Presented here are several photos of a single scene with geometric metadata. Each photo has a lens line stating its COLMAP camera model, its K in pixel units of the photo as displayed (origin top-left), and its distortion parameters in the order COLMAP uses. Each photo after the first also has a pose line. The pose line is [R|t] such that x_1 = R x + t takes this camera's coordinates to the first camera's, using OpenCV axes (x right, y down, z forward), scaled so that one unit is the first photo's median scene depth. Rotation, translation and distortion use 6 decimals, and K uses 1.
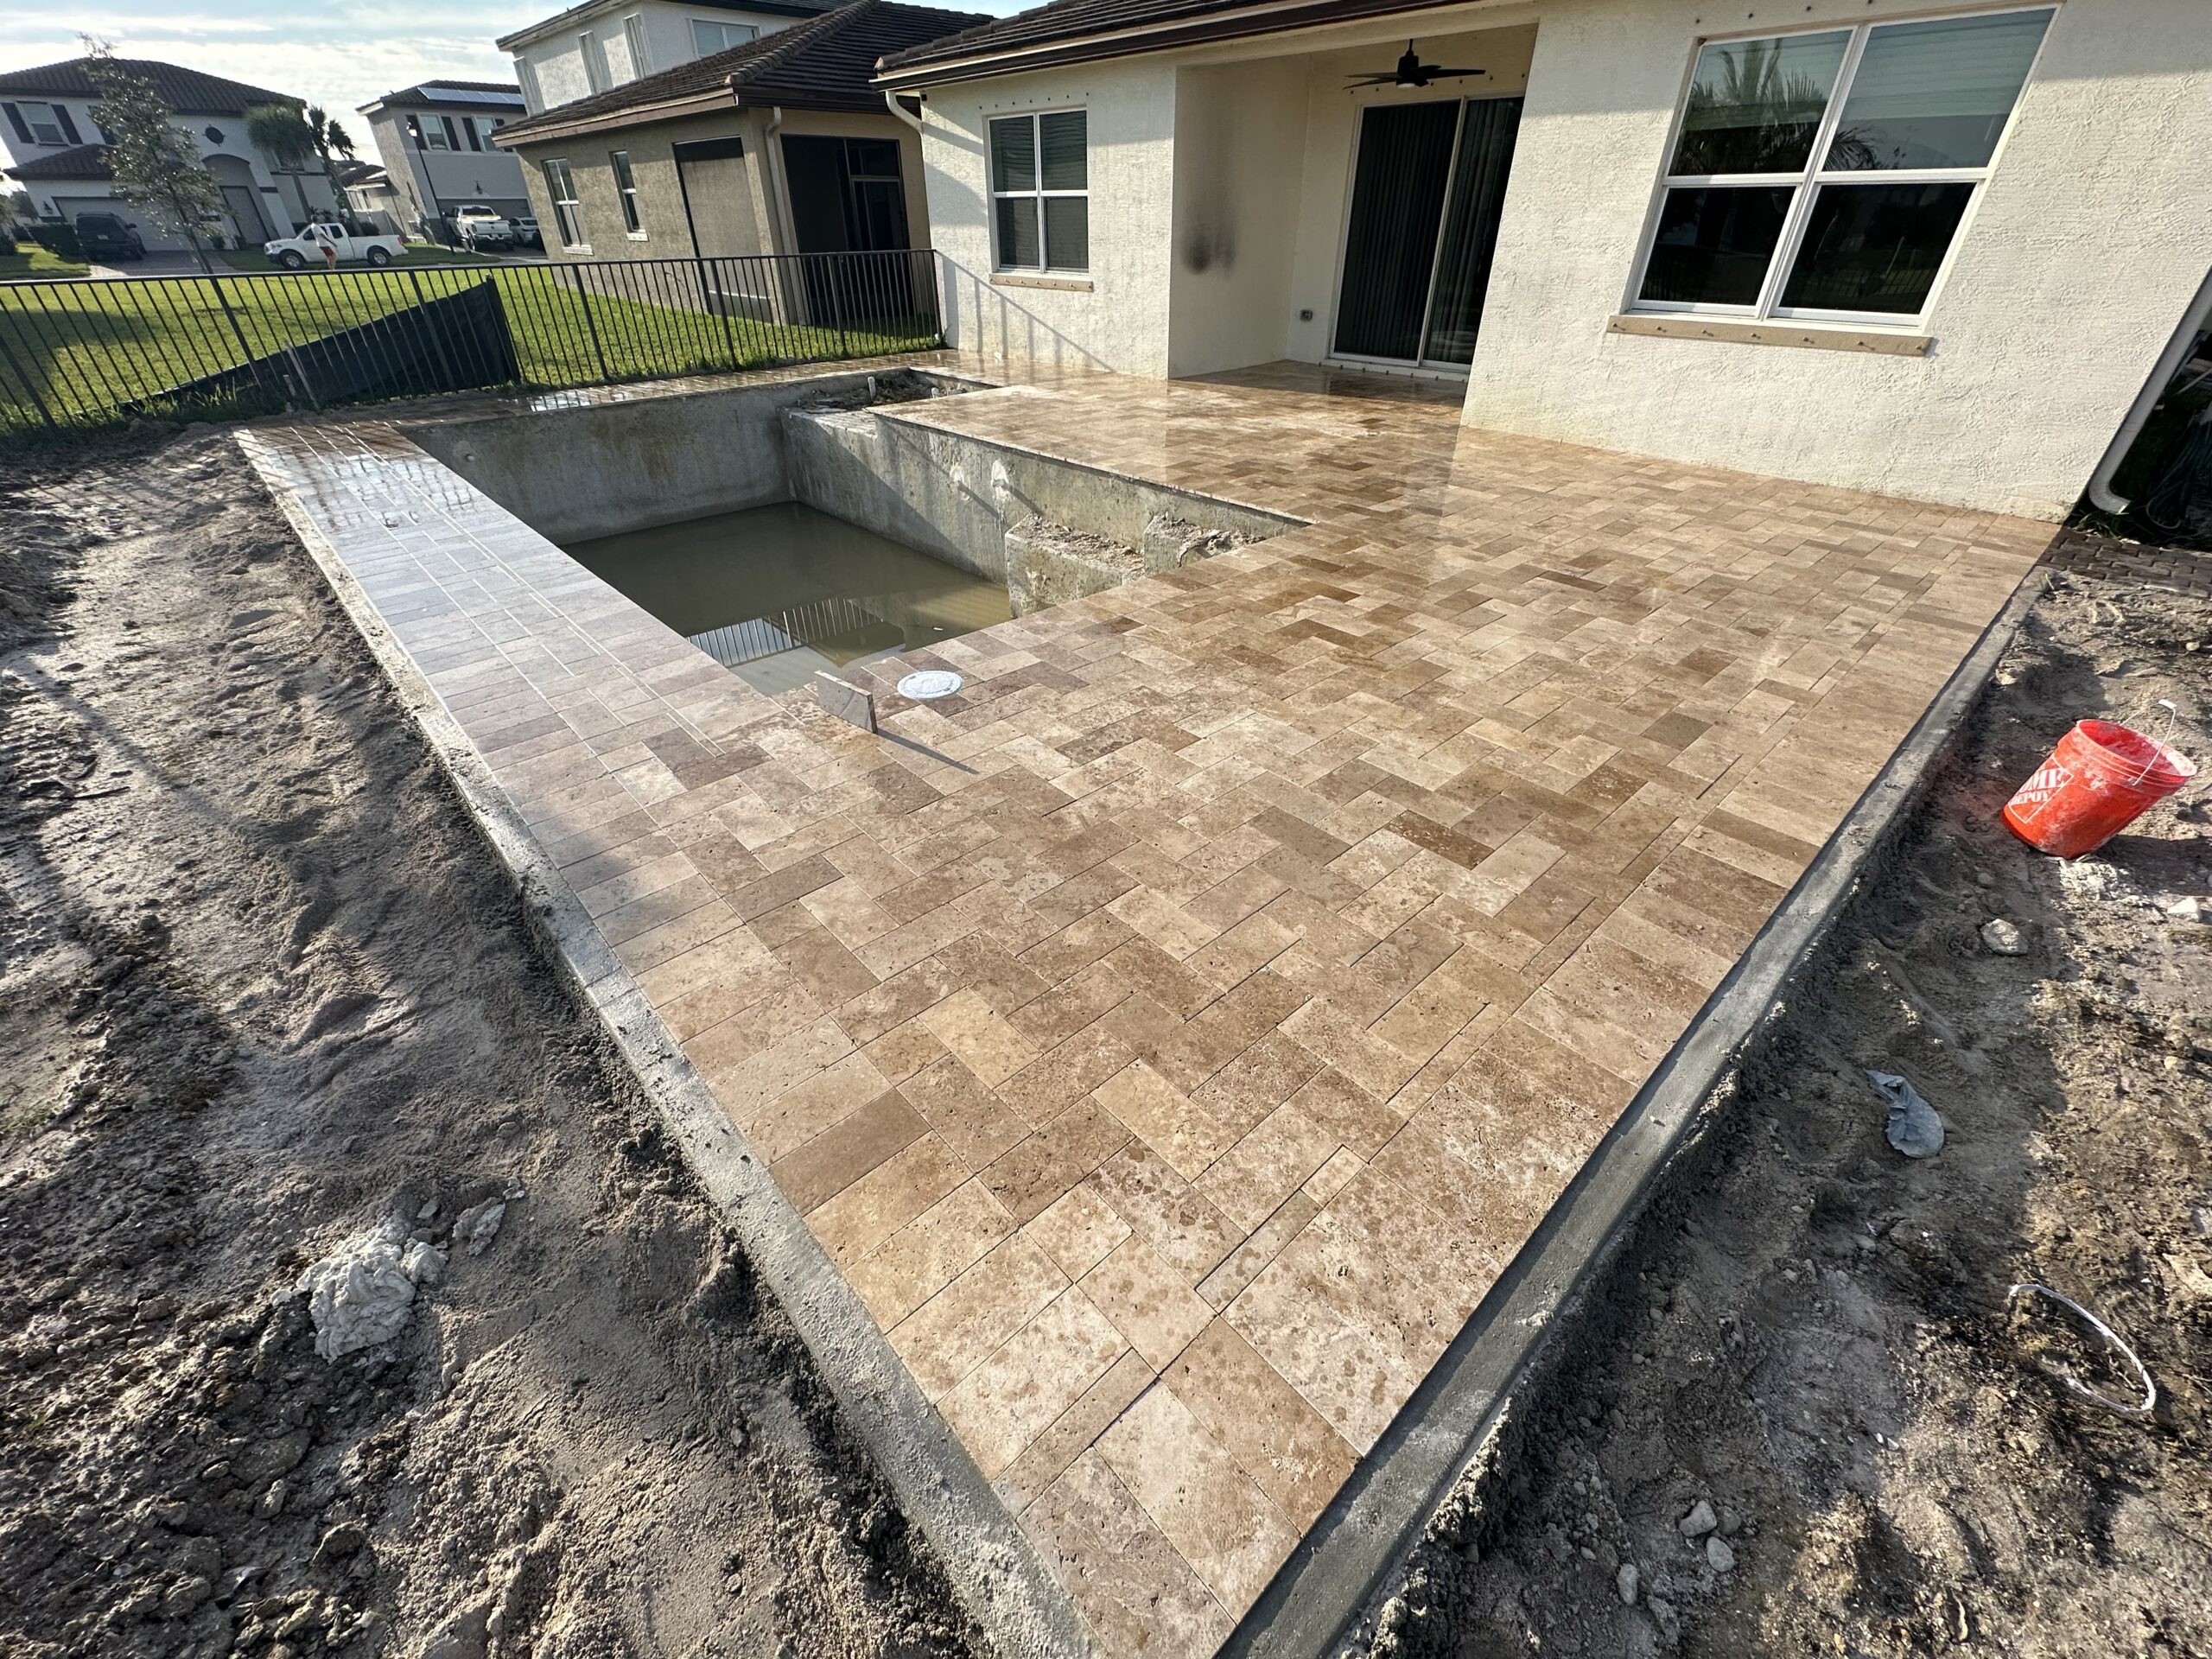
lens RADIAL K [[907.8, 0, 1106.8], [0, 907.8, 827.5], [0, 0, 1]] dist [-0.002675, 0.000019]
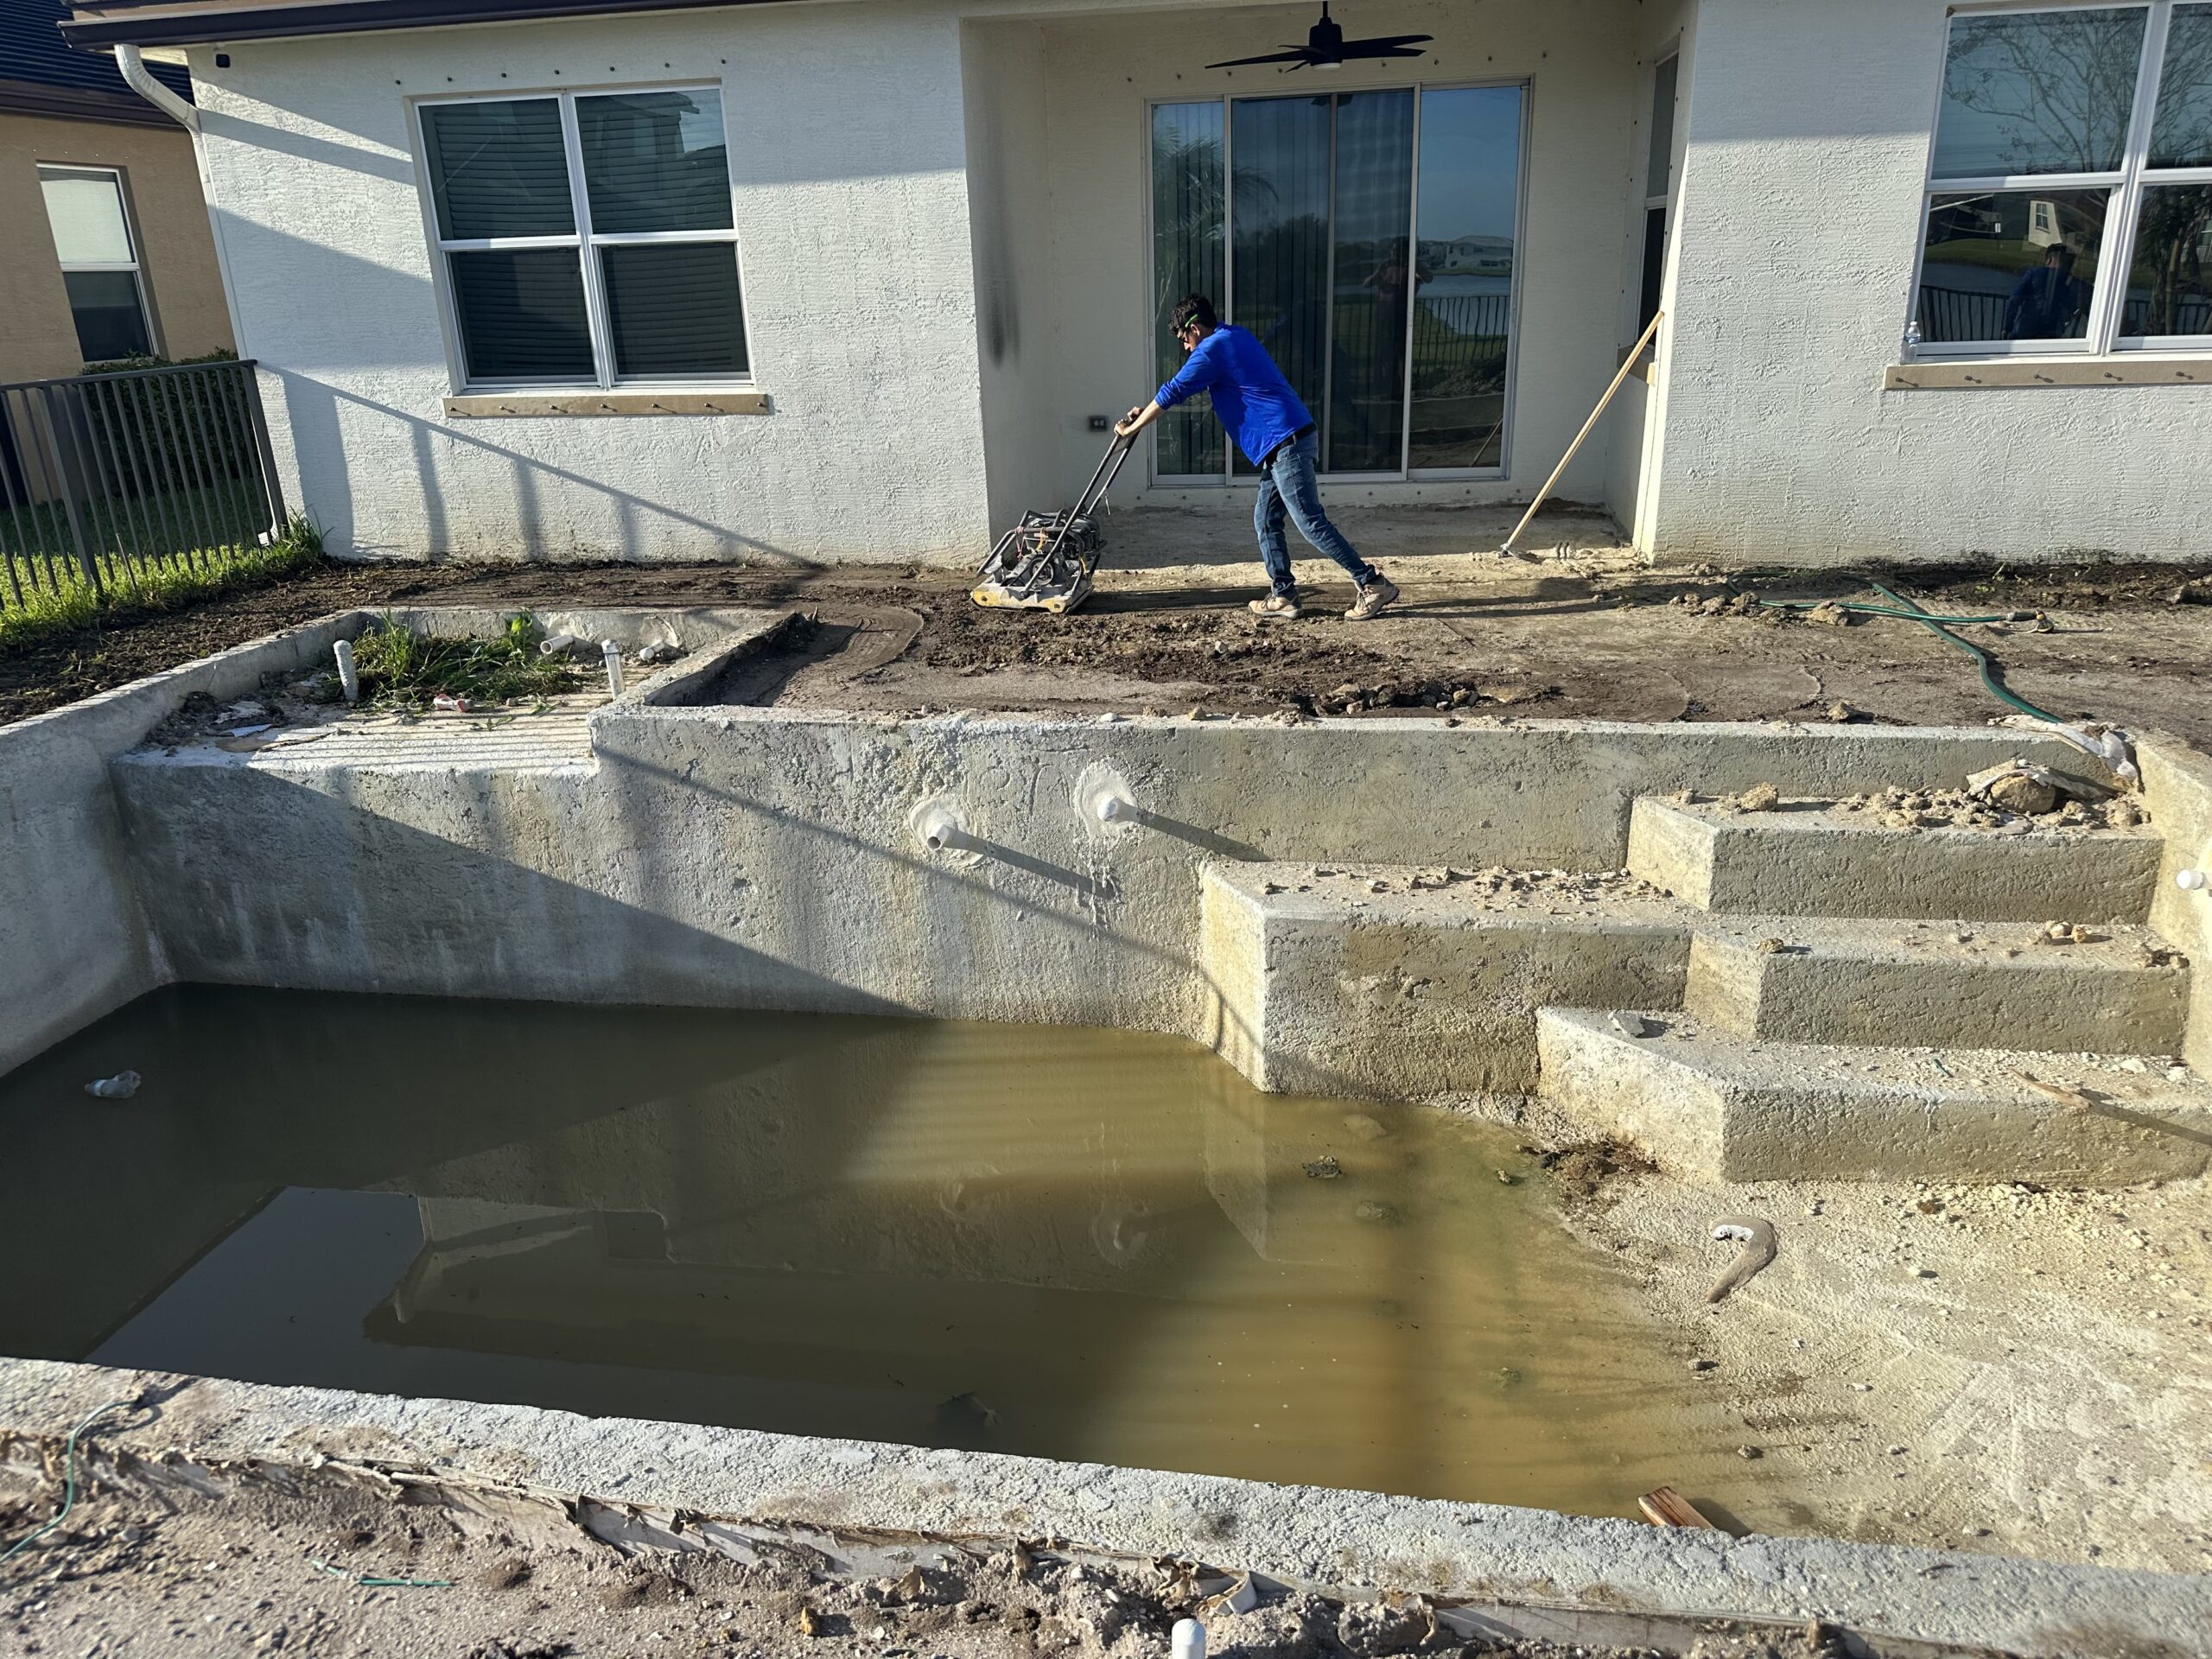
lens RADIAL K [[1600.1, 0, 1106.0], [0, 1600.1, 829.5], [0, 0, 1]] dist [0.043219, -0.059836]
pose [[0.800794, -0.224642, 0.555216, -1.454530], [0.363210, 0.919236, -0.151937, -0.678335], [-0.476243, 0.323330, 0.817711, 1.006622]]
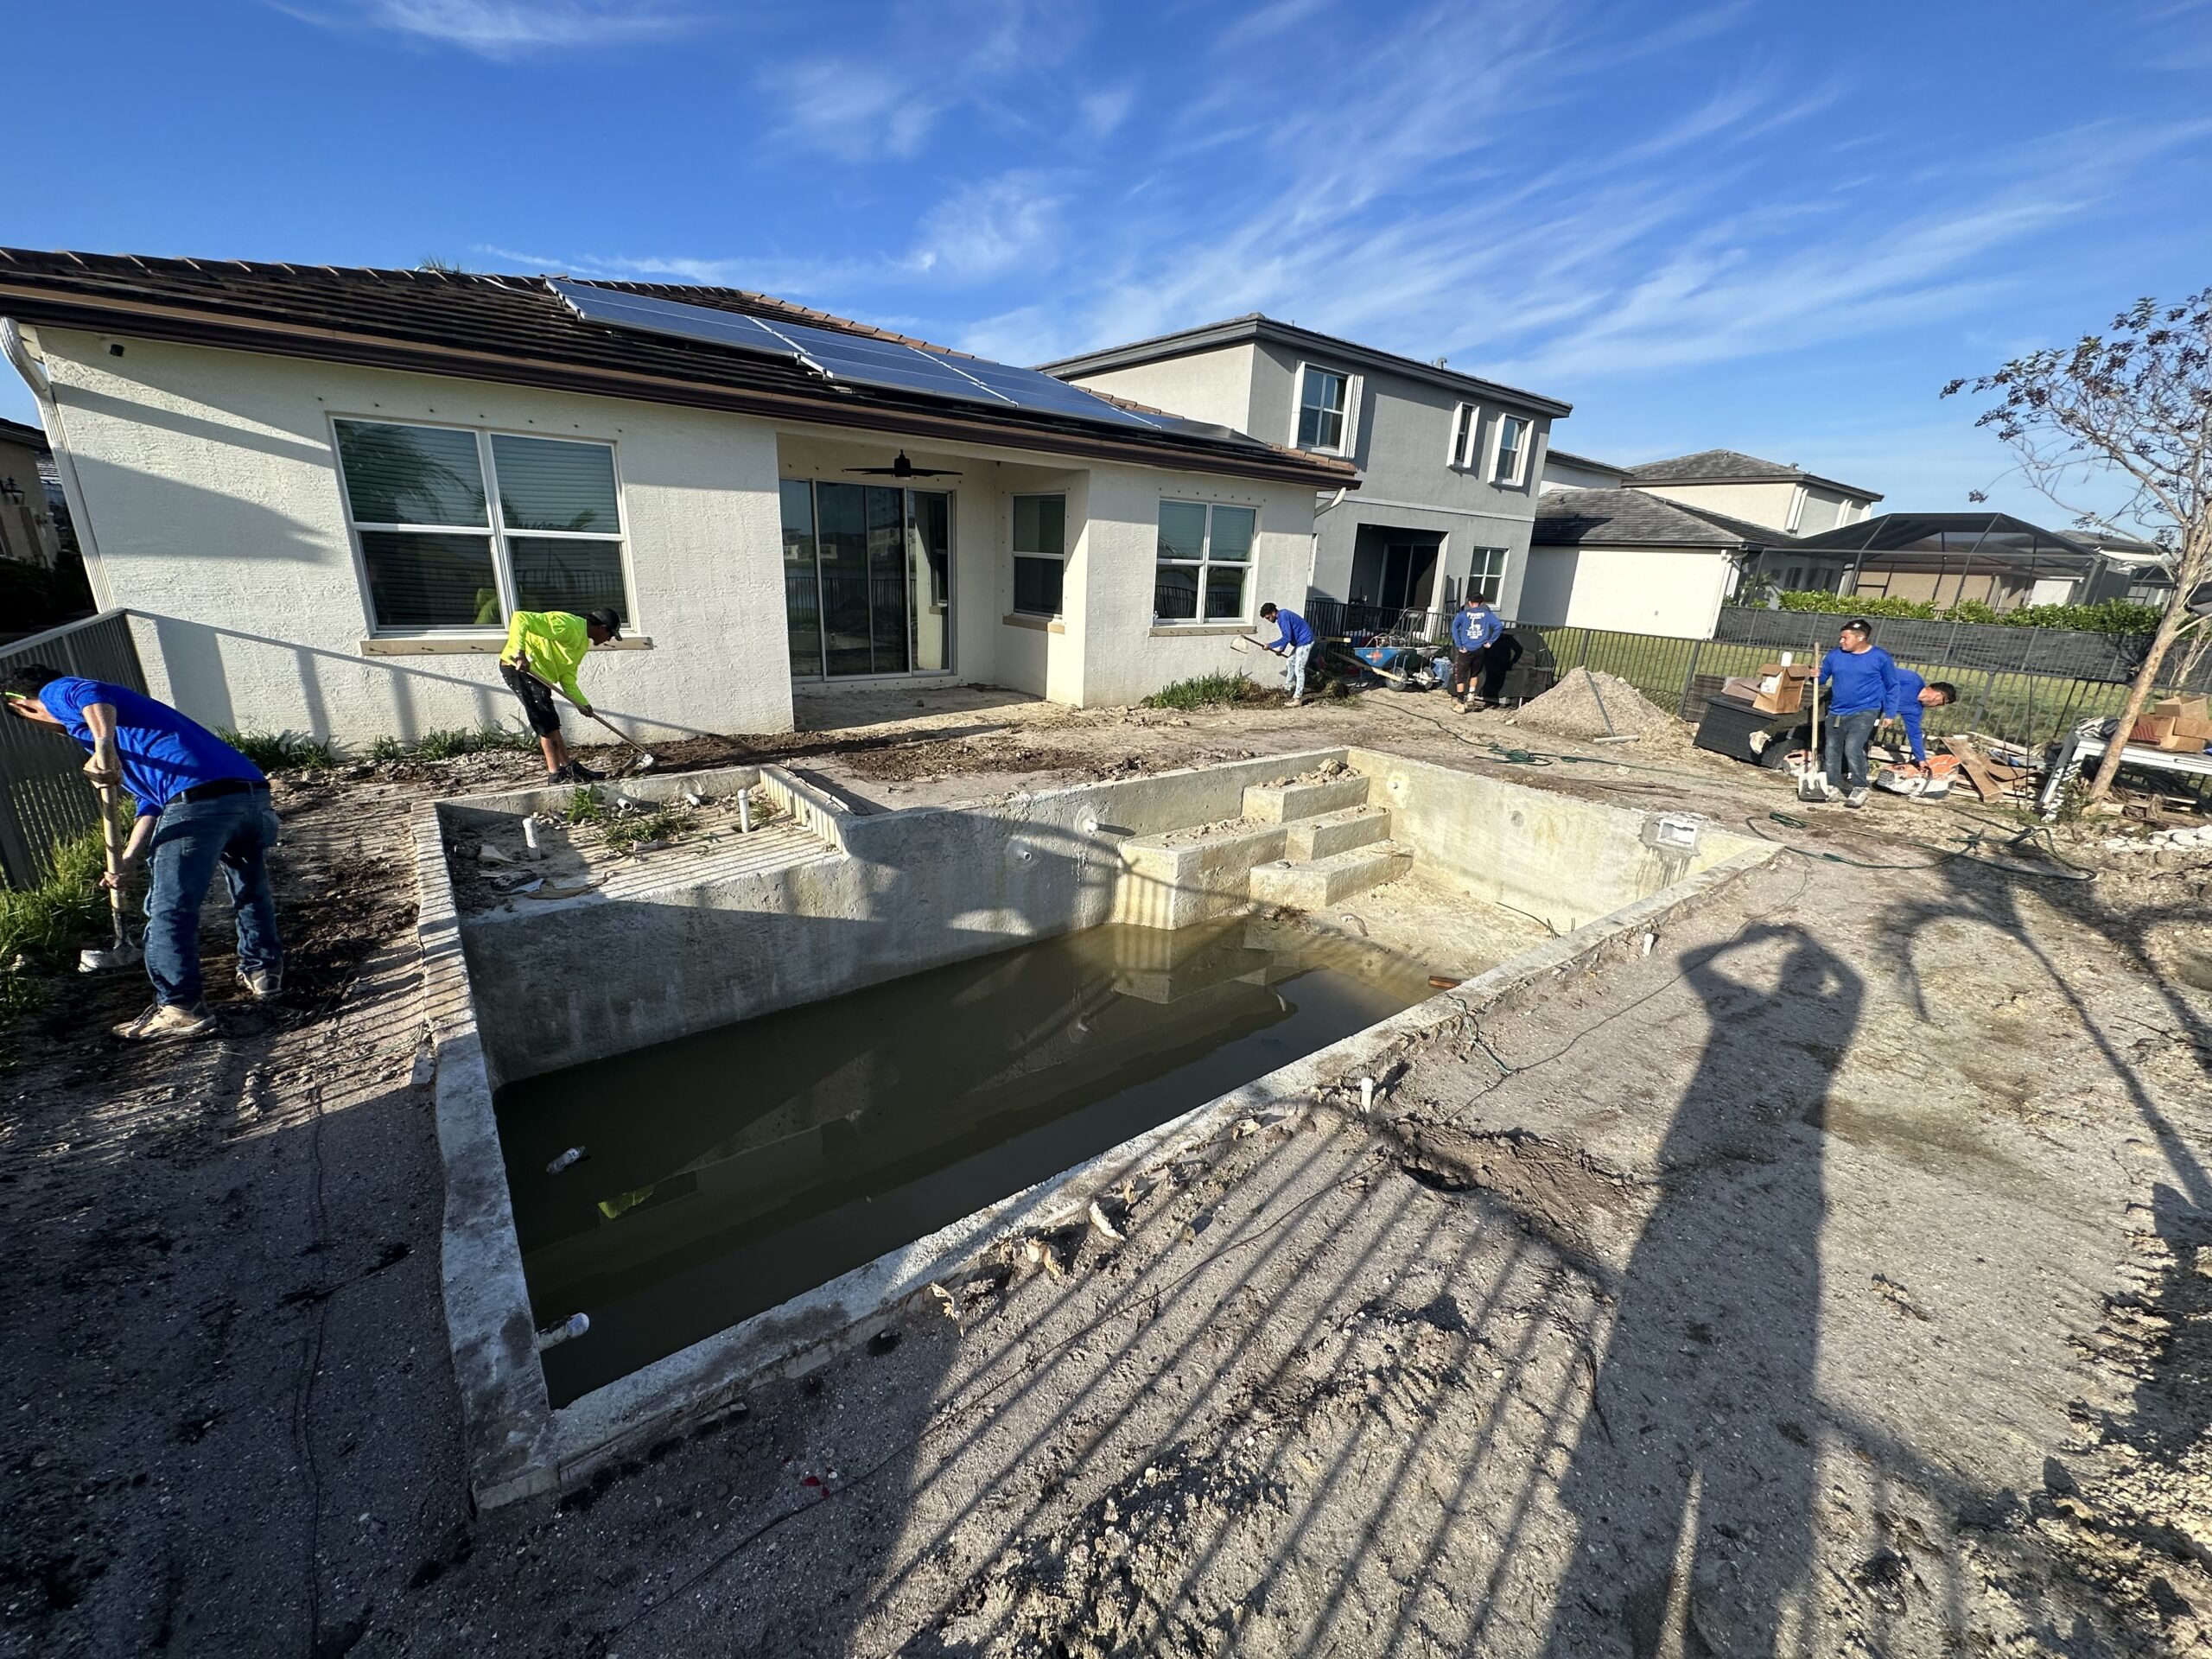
lens RADIAL K [[877.0, 0, 1107.6], [0, 877.0, 826.5], [0, 0, 1]] dist [-0.002780, 0.000040]
pose [[0.085802, -0.289053, 0.953460, -2.686940], [0.522308, 0.827993, 0.204014, -1.495853], [-0.848429, 0.480495, 0.222018, 2.077513]]
